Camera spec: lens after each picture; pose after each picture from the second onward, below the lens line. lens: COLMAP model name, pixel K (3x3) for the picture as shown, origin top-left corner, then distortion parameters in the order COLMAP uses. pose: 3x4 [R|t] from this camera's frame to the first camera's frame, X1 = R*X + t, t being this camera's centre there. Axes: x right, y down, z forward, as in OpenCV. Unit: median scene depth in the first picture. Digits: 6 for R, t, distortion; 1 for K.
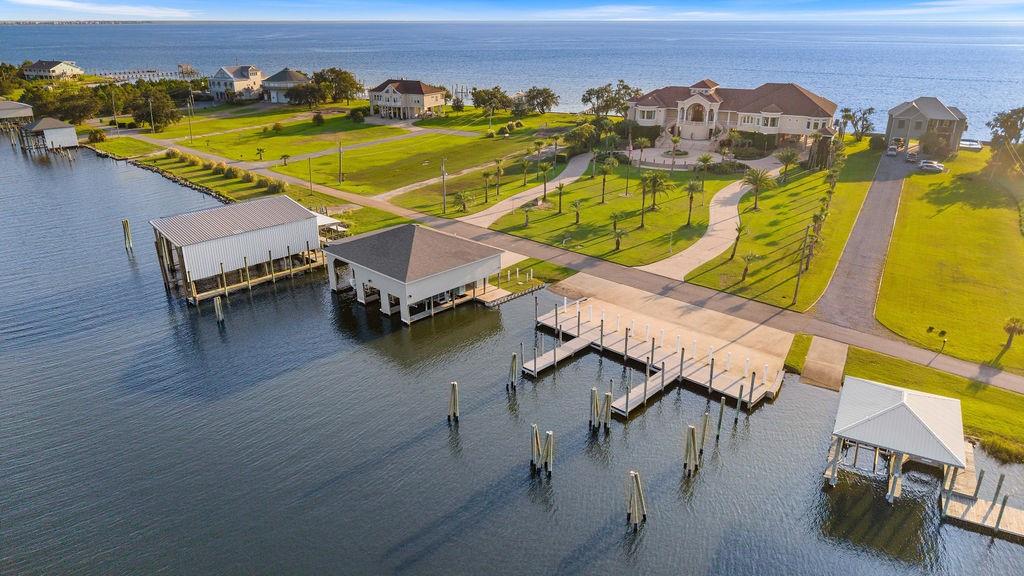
lens RADIAL K [[698.9, 0, 512.6], [0, 698.9, 290.4], [0, 0, 1]] dist [-0.001576, -0.003873]
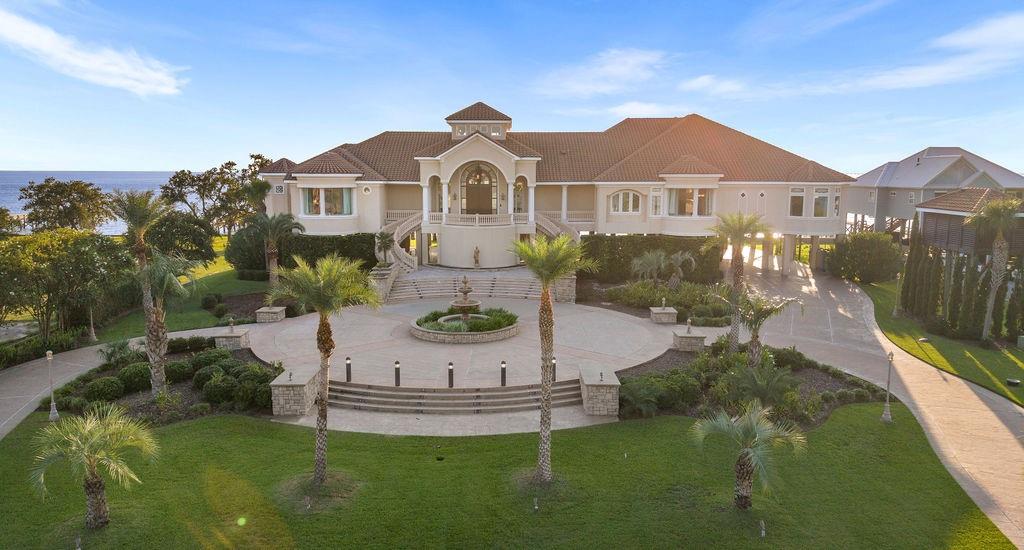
lens RADIAL K [[685.0, 0, 514.6], [0, 685.0, 271.0], [0, 0, 1]] dist [-0.003066, 0.000691]
pose [[0.895093, -0.062189, 0.441522, 0.132086], [0.159966, 0.969093, -0.187800, -0.151796], [-0.416197, 0.238727, 0.877377, 0.713096]]
